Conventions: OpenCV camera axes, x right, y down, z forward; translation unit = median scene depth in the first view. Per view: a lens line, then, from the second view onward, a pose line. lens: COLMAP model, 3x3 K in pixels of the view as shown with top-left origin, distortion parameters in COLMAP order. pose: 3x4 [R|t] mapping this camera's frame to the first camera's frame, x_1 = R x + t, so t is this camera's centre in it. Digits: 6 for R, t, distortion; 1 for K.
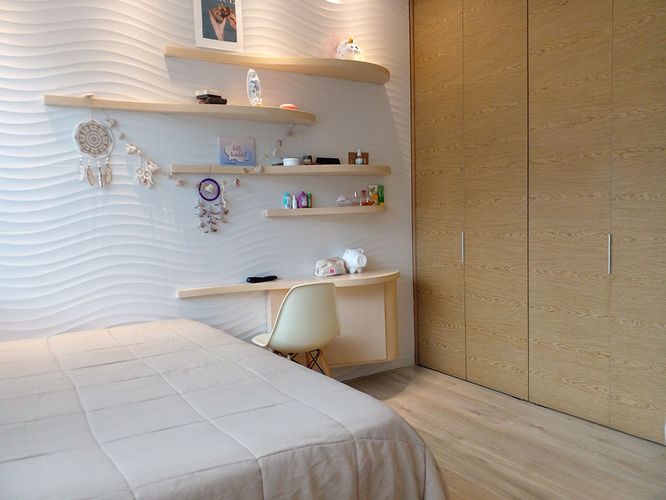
lens RADIAL K [[530.3, 0, 333.1], [0, 530.3, 252.8], [0, 0, 1]] dist [0.058787, -0.090722]
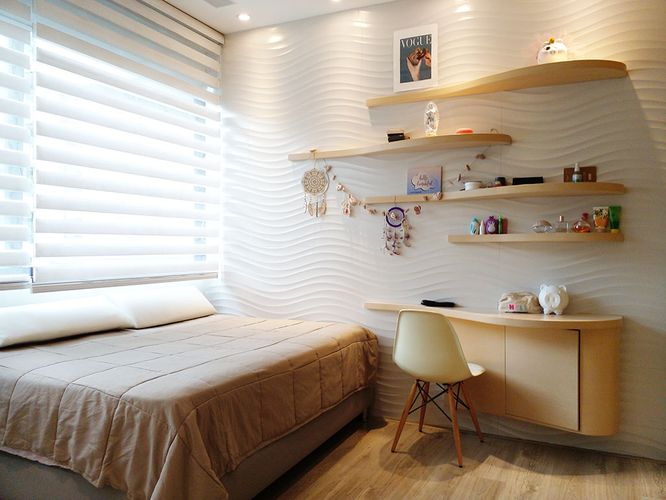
lens RADIAL K [[530.3, 0, 329.2], [0, 530.3, 251.3], [0, 0, 1]] dist [0.058787, -0.090722]
pose [[0.516537, 0.042951, -0.855187, 0.641631], [-0.081510, 0.996672, 0.000824, -0.035442], [0.852376, 0.069281, 0.518319, 0.302147]]
